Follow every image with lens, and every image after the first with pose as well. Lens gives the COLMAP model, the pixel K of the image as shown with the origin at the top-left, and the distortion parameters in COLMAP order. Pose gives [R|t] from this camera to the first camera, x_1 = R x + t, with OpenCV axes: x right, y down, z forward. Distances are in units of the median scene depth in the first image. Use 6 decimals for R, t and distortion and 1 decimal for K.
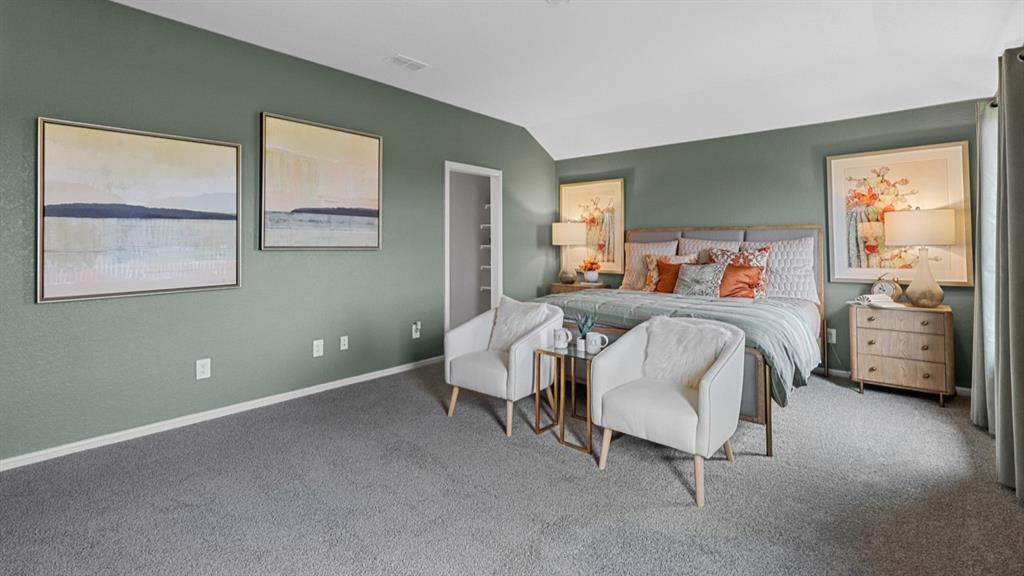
lens RADIAL K [[467.5, 0, 508.4], [0, 467.5, 245.6], [0, 0, 1]] dist [-0.000209, -0.000170]
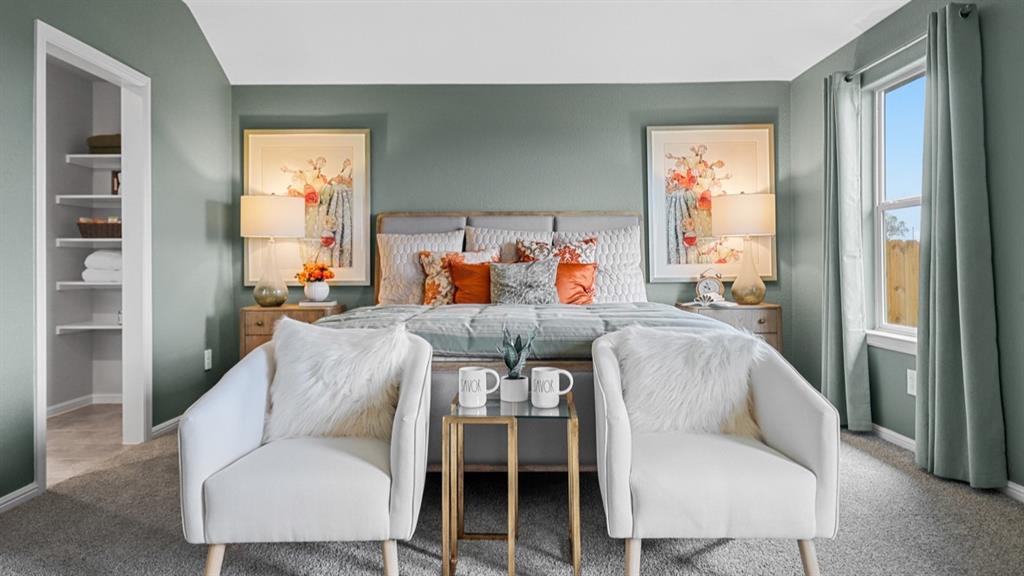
lens RADIAL K [[642.4, 0, 508.0], [0, 642.4, 270.2], [0, 0, 1]] dist [0.000846, 0.001121]
pose [[0.757005, -0.007855, 0.653361, -0.213188], [0.005886, 0.999969, 0.005203, 0.047835], [-0.653382, -0.000094, 0.757028, 0.314211]]
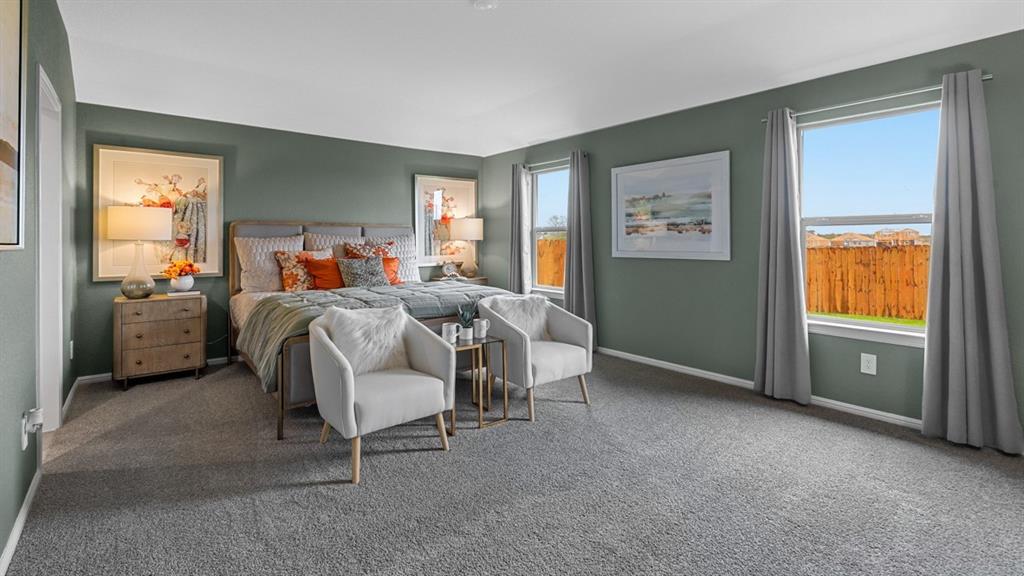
lens RADIAL K [[467.5, 0, 508.4], [0, 467.5, 245.6], [0, 0, 1]] dist [-0.000209, -0.000170]
pose [[0.173263, -0.012145, 0.984801, -0.583367], [0.003109, 0.999926, 0.011785, 0.000245], [-0.984871, 0.001019, 0.173288, 0.488312]]
